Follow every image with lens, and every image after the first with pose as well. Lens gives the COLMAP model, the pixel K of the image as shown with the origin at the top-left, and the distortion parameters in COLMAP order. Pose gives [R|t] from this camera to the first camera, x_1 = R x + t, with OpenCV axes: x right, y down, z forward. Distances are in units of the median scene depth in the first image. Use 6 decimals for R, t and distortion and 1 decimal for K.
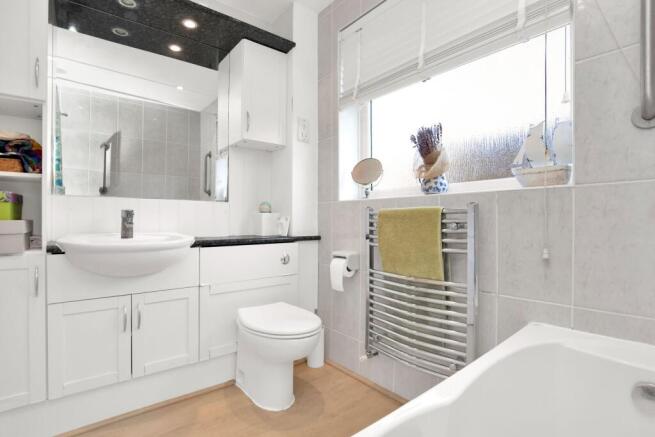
lens RADIAL K [[316.9, 0, 327.2], [0, 316.9, 219.1], [0, 0, 1]] dist [-0.001118, -0.000199]
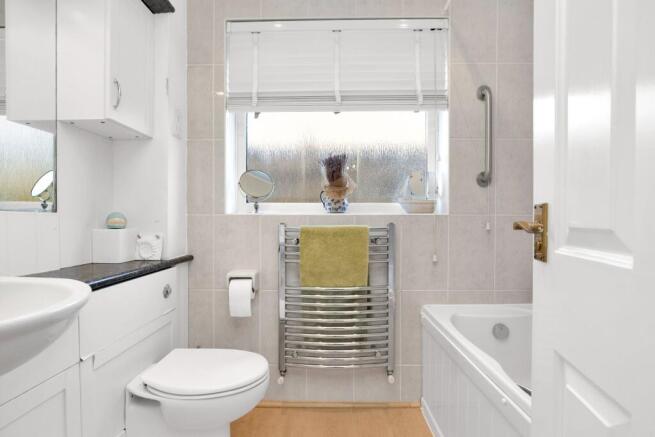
lens RADIAL K [[315.1, 0, 326.8], [0, 315.1, 218.4], [0, 0, 1]] dist [0.021661, 0.000049]
pose [[0.661955, 0.004172, 0.749532, -0.501190], [0.000795, 0.999980, -0.006267, -0.046060], [-0.749544, 0.004744, 0.661938, 0.242502]]
